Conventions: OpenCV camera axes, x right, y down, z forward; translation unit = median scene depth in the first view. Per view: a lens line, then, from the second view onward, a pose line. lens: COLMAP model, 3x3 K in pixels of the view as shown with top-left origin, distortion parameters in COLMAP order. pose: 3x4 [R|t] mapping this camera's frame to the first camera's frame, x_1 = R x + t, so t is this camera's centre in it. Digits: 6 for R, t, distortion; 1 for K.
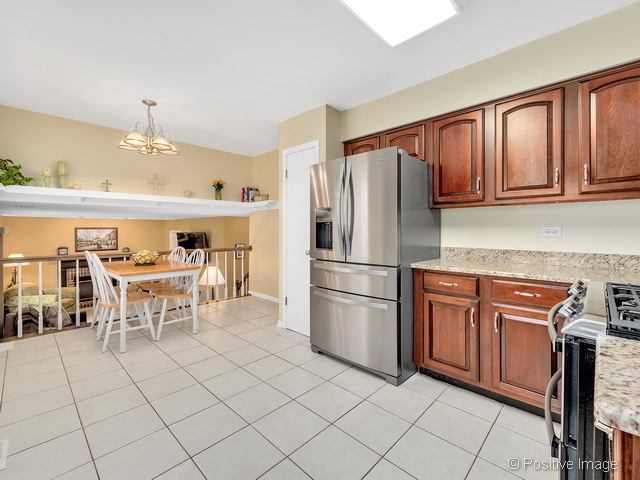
lens RADIAL K [[289.4, 0, 318.2], [0, 289.4, 231.2], [0, 0, 1]] dist [-0.002461, 0.000078]
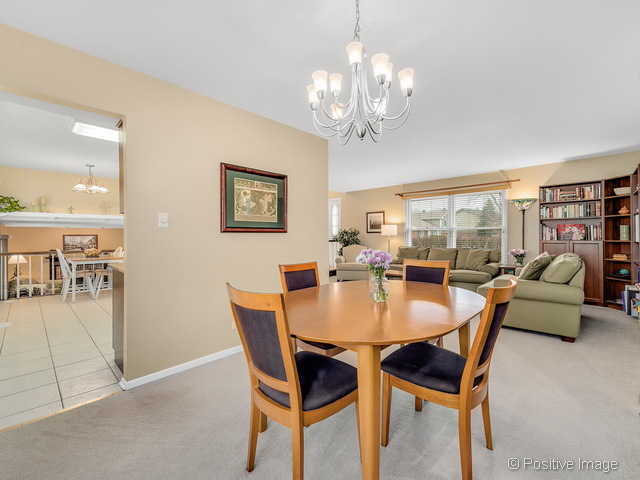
lens RADIAL K [[289.4, 0, 324.4], [0, 289.4, 235.4], [0, 0, 1]] dist [-0.002461, 0.000078]
pose [[0.999984, -0.000945, 0.005598, 0.726058], [0.000997, 0.999956, -0.009322, 0.007411], [-0.005589, 0.009328, 0.999941, -0.678297]]
